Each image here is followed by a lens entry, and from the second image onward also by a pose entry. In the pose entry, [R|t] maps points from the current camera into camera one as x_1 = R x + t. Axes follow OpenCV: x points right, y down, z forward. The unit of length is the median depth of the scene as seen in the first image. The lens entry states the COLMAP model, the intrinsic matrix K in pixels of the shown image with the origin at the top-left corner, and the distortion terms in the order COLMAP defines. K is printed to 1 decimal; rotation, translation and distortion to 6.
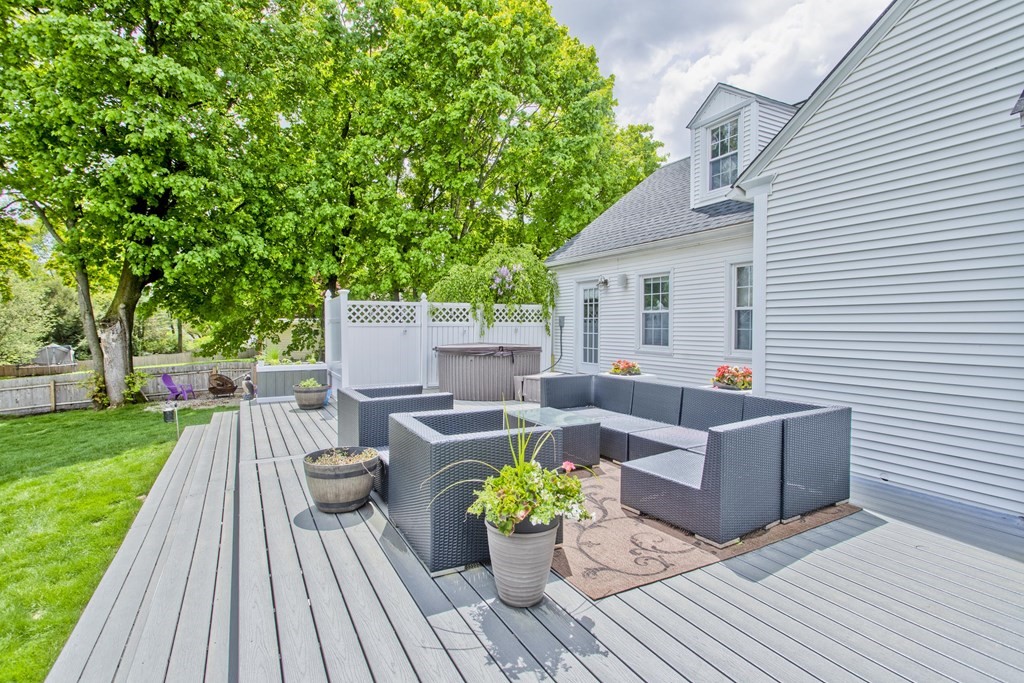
lens RADIAL K [[497.9, 0, 512.0], [0, 497.9, 341.5], [0, 0, 1]] dist [0.002275, 0.001299]
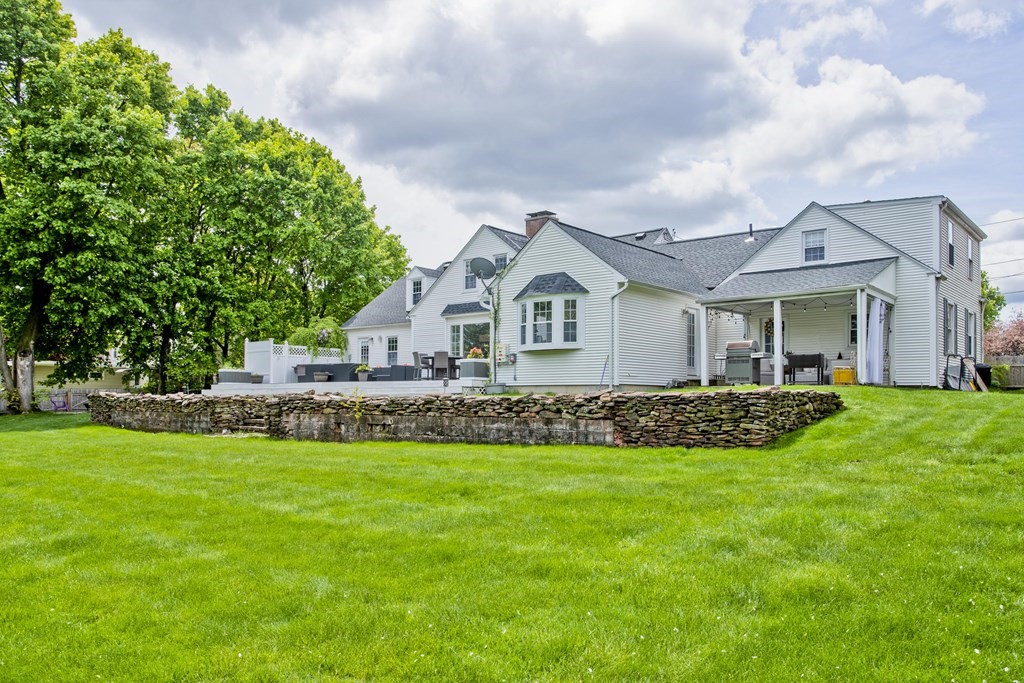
lens RADIAL K [[766.4, 0, 514.2], [0, 766.4, 391.5], [0, 0, 1]] dist [0.000987, 0.010890]
pose [[0.929135, 0.009535, 0.369618, -0.443548], [0.004577, 0.999294, -0.037284, 0.226080], [-0.369713, 0.036334, 0.928435, -2.203416]]
